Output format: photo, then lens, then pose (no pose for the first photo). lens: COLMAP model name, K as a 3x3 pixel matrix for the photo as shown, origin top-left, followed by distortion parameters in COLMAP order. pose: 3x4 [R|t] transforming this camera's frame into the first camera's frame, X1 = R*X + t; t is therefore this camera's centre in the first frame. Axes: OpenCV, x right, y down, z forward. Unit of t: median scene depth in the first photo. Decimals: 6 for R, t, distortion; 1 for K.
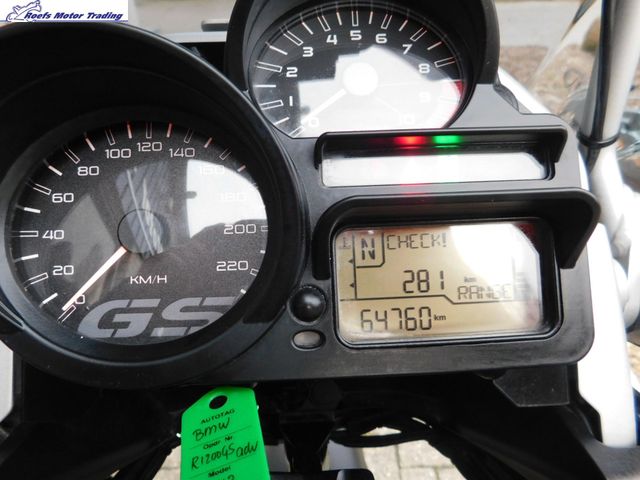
lens RADIAL K [[474.6, 0, 328.8], [0, 474.6, 239.6], [0, 0, 1]] dist [-0.007154, -0.003111]
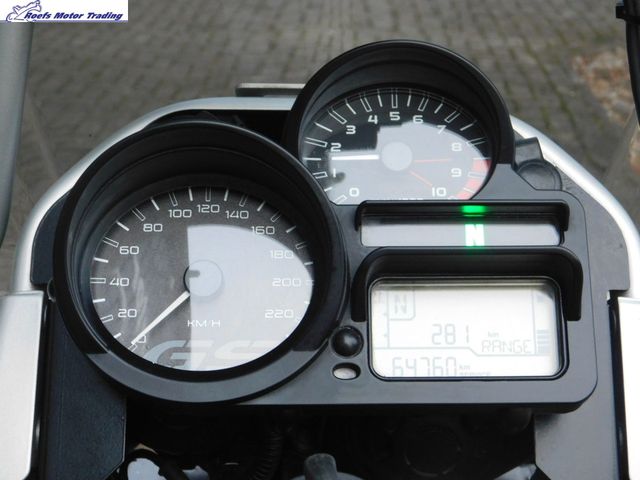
lens RADIAL K [[1227.3, 0, 320.0], [0, 1227.3, 240.0], [0, 0, 1]] dist [0.240733, -0.018780]
pose [[0.999136, 0.029902, -0.028858, -0.026823], [-0.035217, 0.977916, -0.206008, 0.473175], [0.022060, 0.206846, 0.978125, -1.850299]]
